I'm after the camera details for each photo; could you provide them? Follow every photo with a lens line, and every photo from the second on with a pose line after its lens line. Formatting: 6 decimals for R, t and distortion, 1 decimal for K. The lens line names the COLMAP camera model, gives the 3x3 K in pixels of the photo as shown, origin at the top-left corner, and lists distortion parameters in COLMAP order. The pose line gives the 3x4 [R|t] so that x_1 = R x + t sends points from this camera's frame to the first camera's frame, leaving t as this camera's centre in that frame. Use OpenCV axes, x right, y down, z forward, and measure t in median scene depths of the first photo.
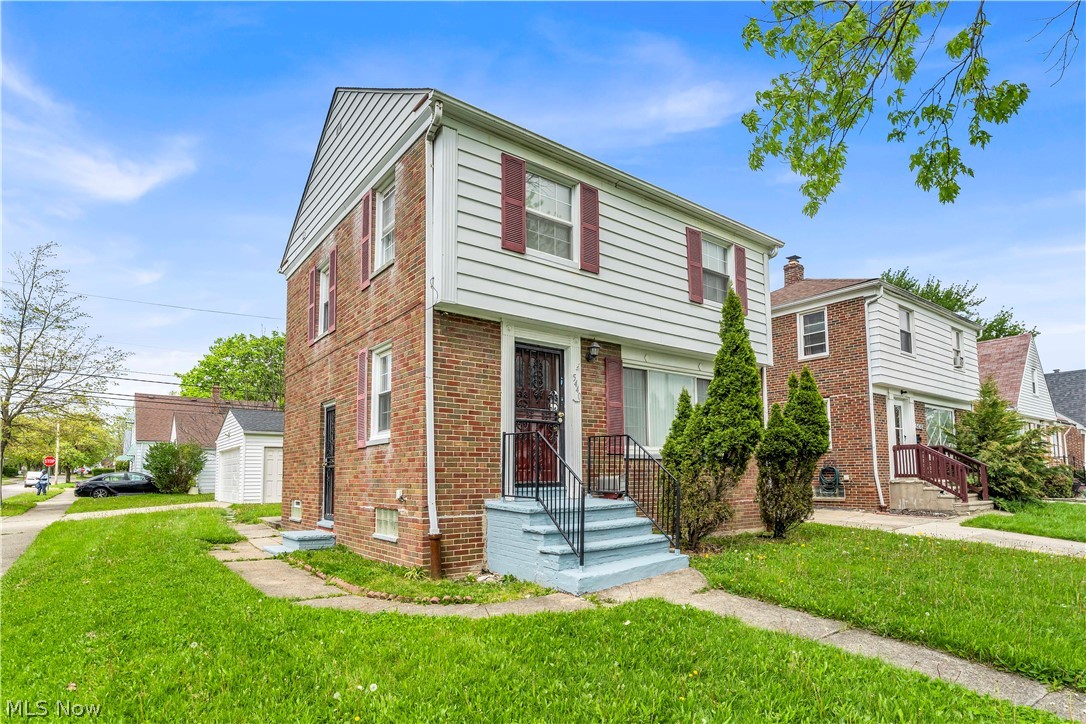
lens RADIAL K [[555.3, 0, 542.8], [0, 555.3, 378.4], [0, 0, 1]] dist [0.001983, -0.000175]
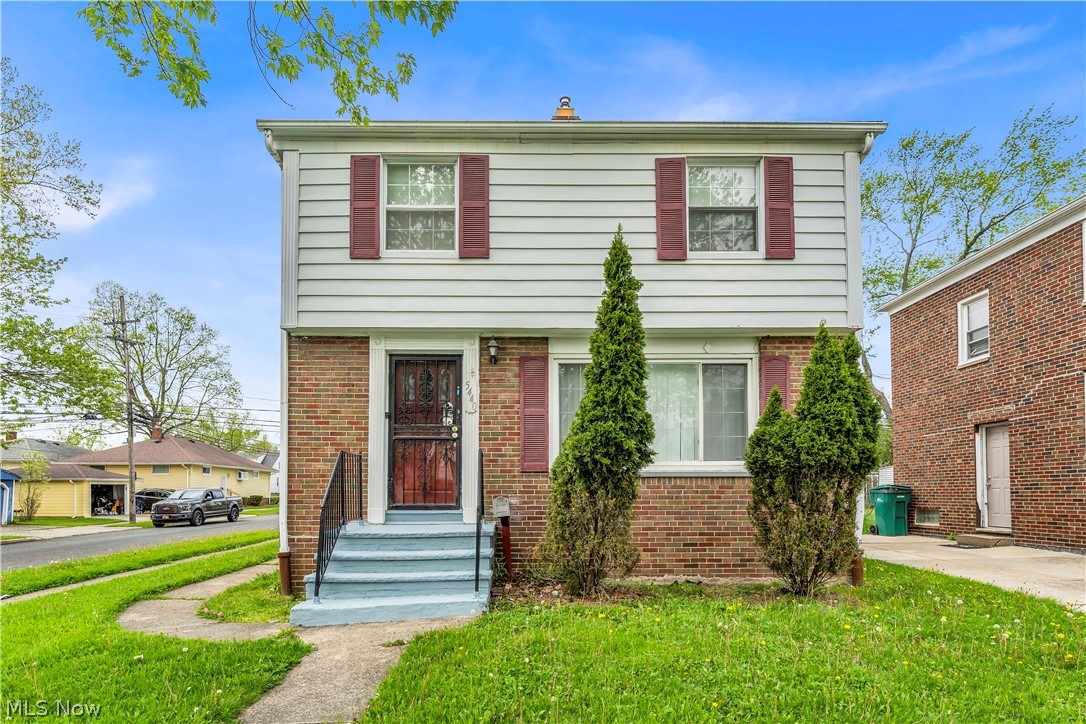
lens RADIAL K [[515.0, 0, 542.5], [0, 515.0, 440.3], [0, 0, 1]] dist [0.001040, 0.000174]
pose [[0.807996, -0.071380, -0.584848, 0.632074], [0.098329, 0.995050, 0.014402, 0.086649], [0.580925, -0.069144, 0.811015, 0.424689]]
